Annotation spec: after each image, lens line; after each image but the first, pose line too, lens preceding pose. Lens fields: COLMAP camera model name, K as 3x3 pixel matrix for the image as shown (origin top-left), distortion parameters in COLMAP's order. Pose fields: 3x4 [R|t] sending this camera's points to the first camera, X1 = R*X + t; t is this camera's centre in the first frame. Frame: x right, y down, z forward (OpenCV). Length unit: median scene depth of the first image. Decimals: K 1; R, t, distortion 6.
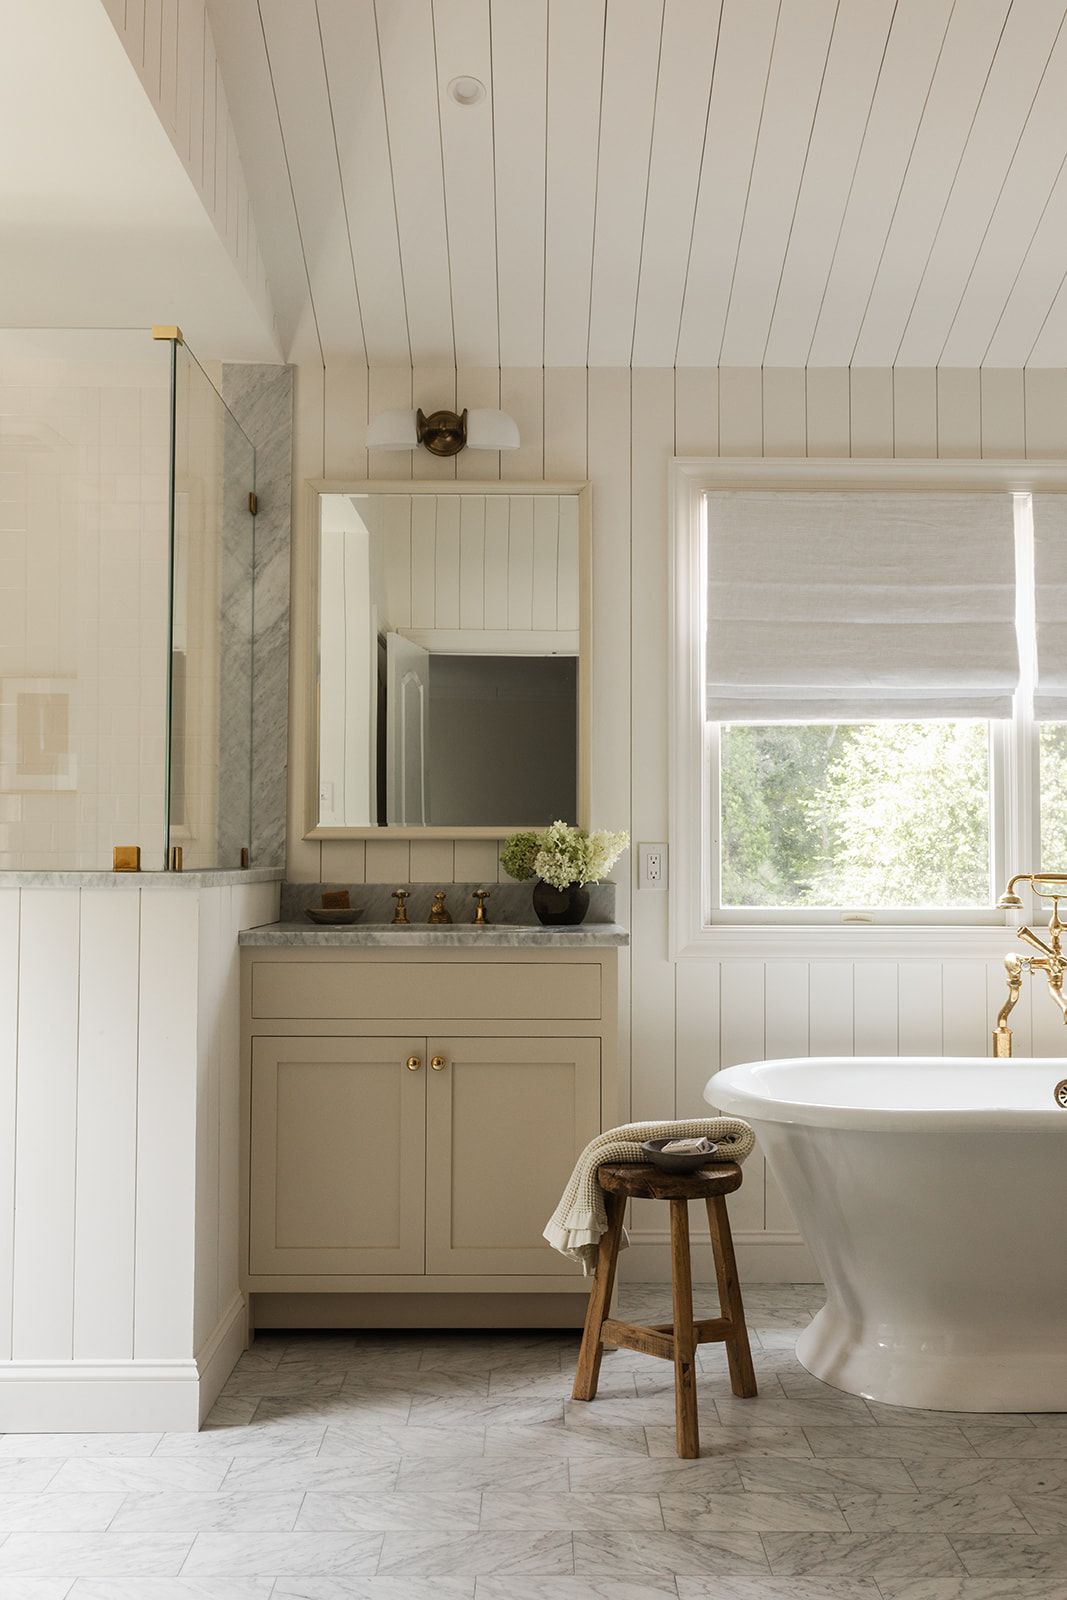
lens RADIAL K [[1526.9, 0, 551.0], [0, 1526.9, 801.0], [0, 0, 1]] dist [-0.000763, 0.002984]
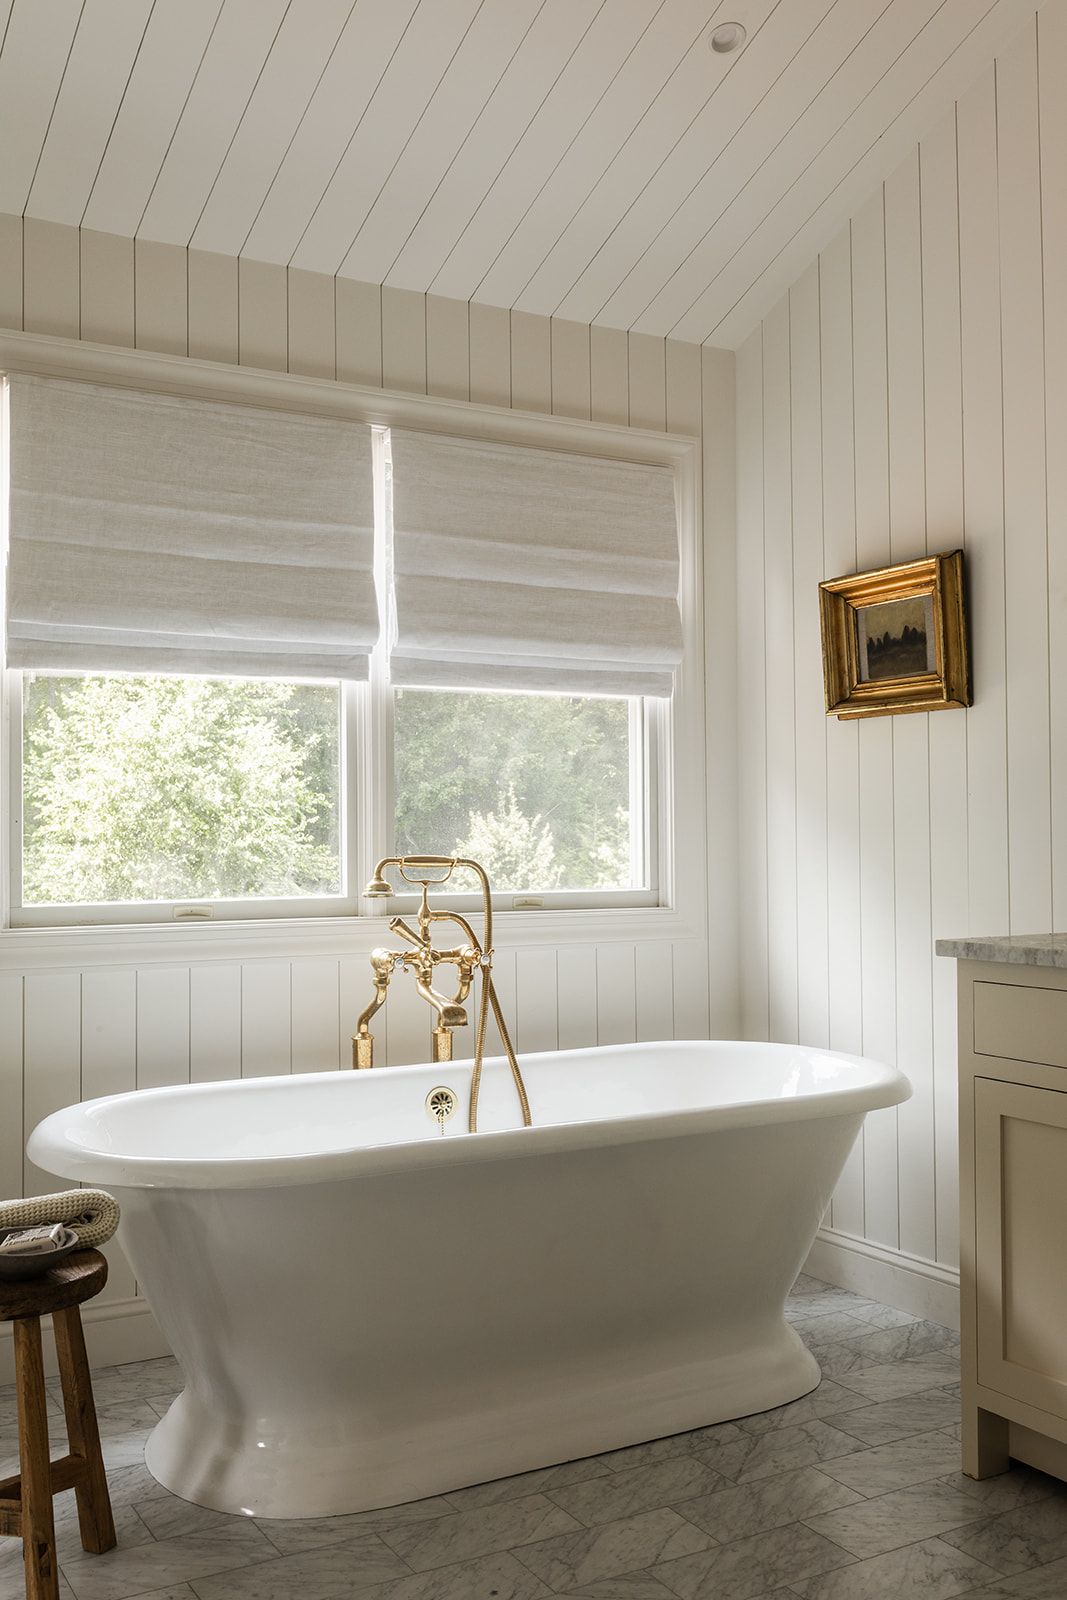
lens RADIAL K [[1522.6, 0, 549.4], [0, 1522.6, 799.6], [0, 0, 1]] dist [-0.002960, 0.007572]
pose [[0.866568, 0.002504, 0.499053, -0.048836], [-0.009639, 0.999885, 0.011720, 0.003551], [-0.498966, -0.014966, 0.866492, 0.196823]]
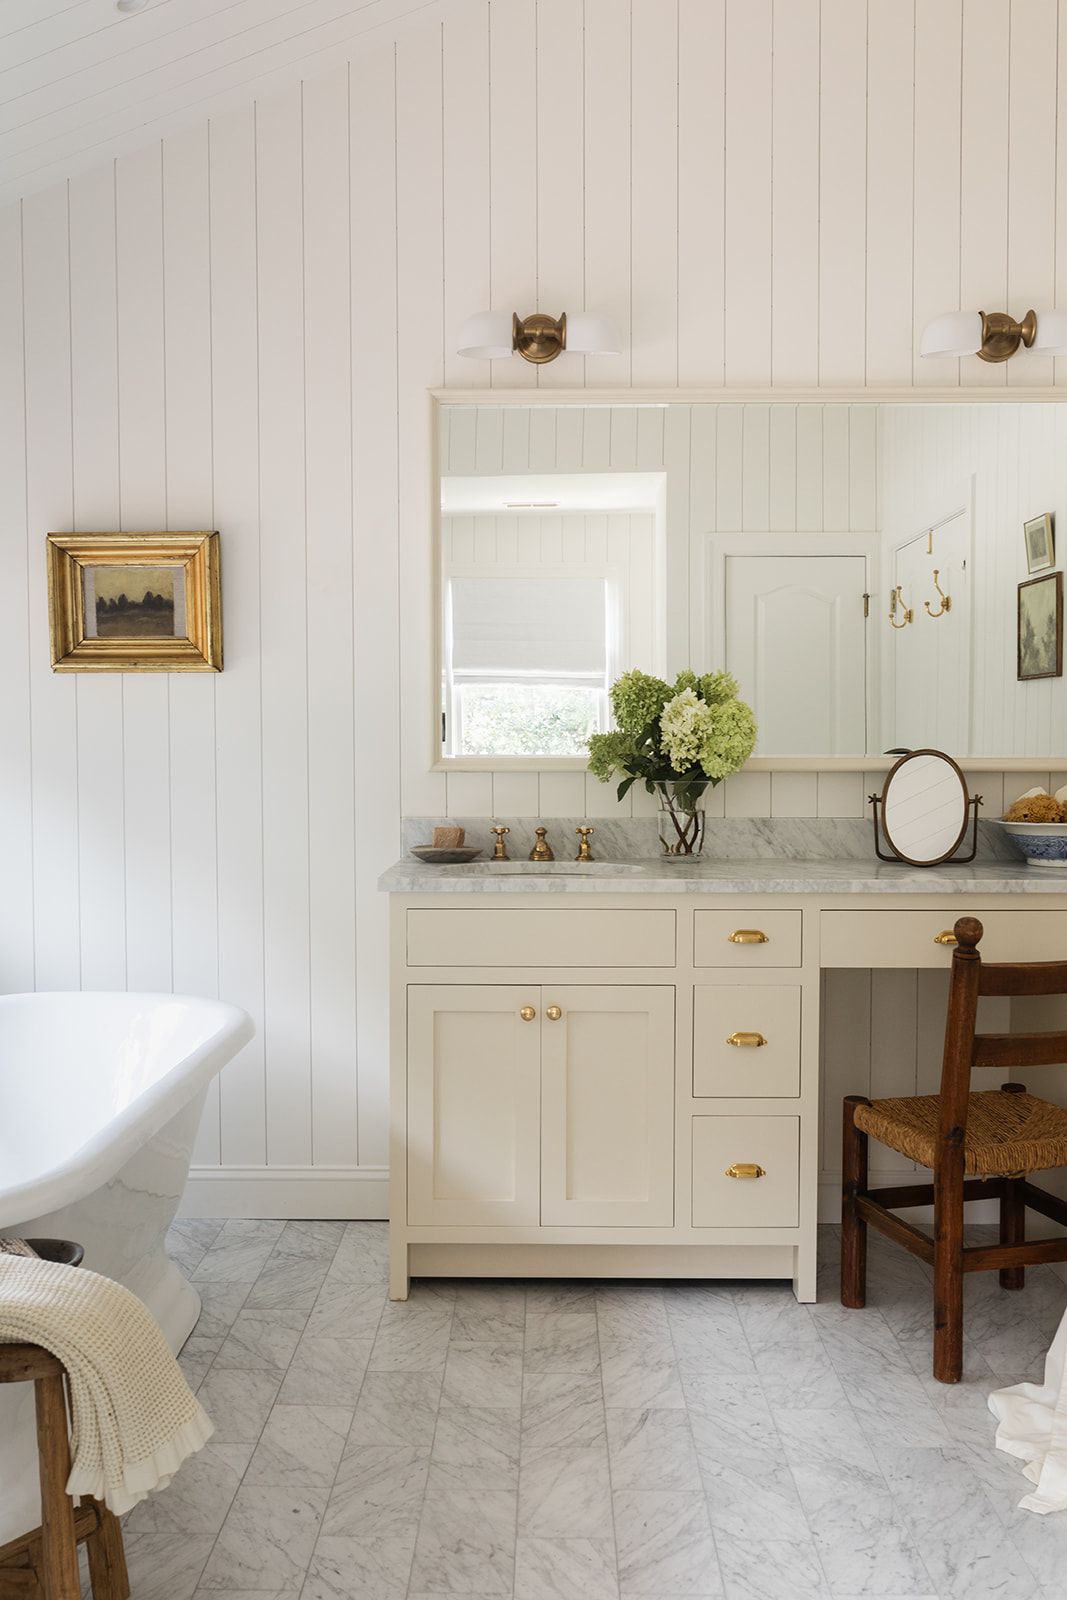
lens RADIAL K [[1501.9, 0, 532.3], [0, 1501.9, 800.9], [0, 0, 1]] dist [-0.002601, 0.001120]
pose [[0.023076, -0.043335, 0.998794, -0.387268], [-0.037787, 0.998308, 0.044187, -0.009325], [-0.999019, -0.038761, 0.021399, 0.619150]]
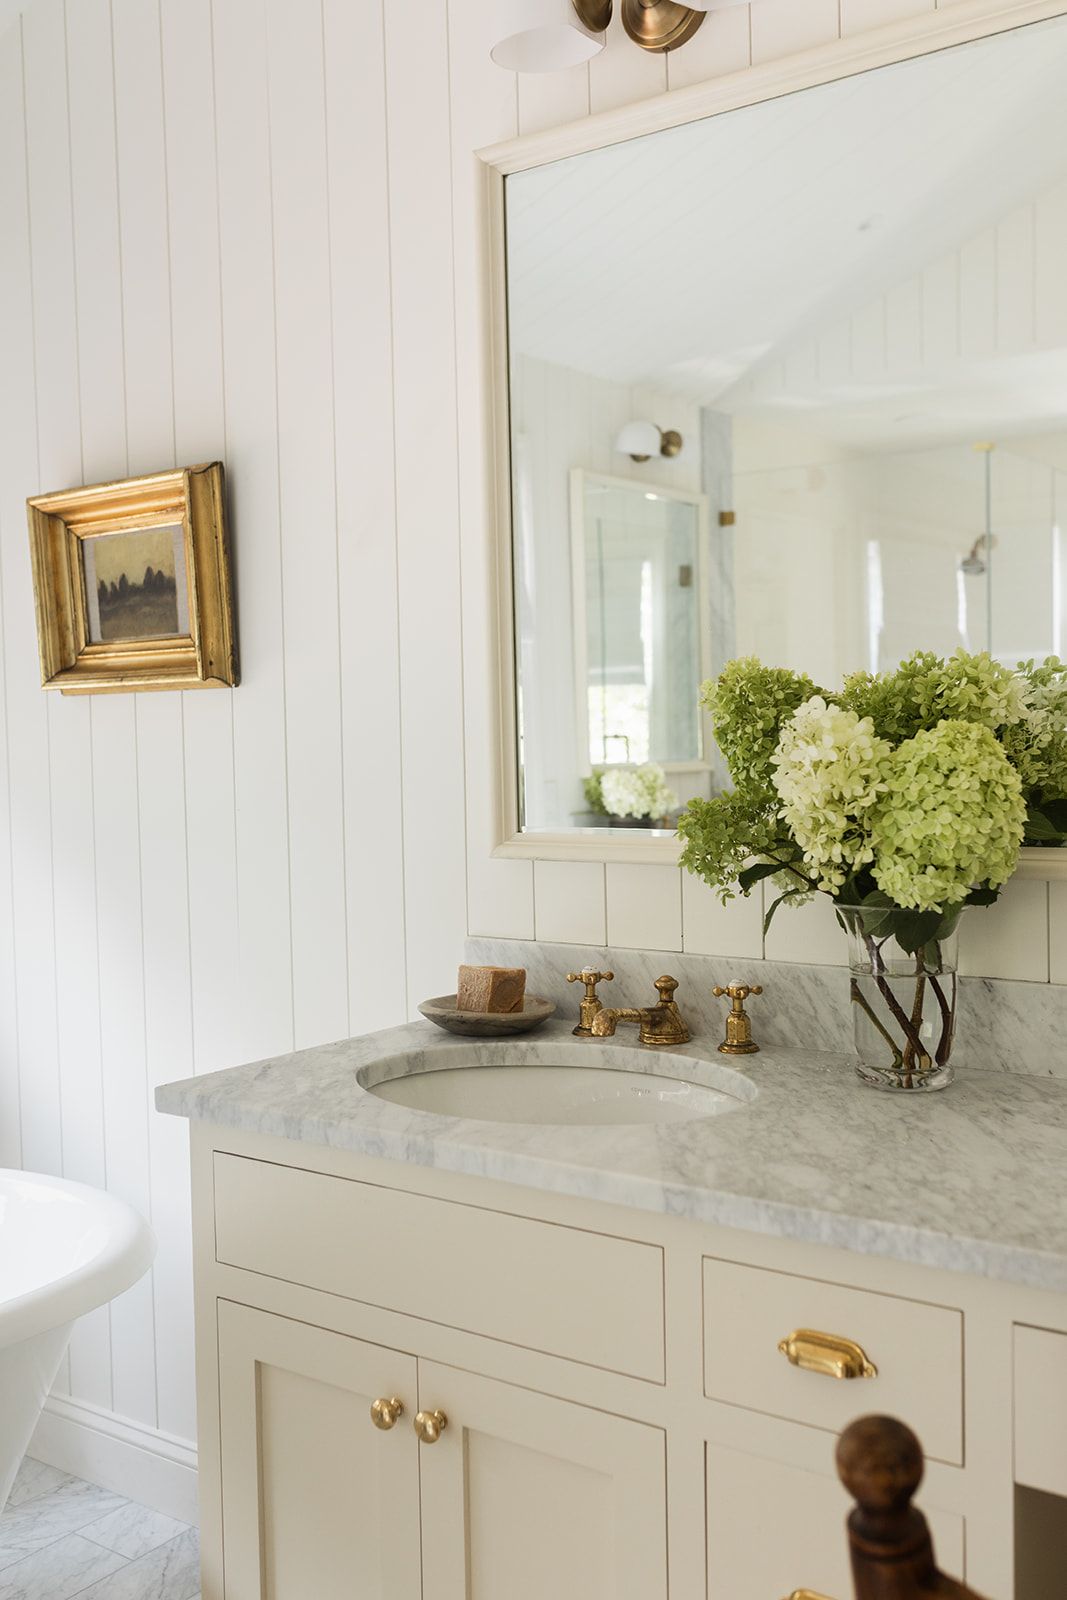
lens RADIAL K [[1537.2, 0, 532.3], [0, 1537.2, 797.3], [0, 0, 1]] dist [-0.004774, -0.000428]
pose [[0.597777, -0.048640, 0.800185, 0.171505], [-0.009548, 0.997655, 0.067776, -0.041660], [-0.801606, -0.048155, 0.595911, 0.367527]]
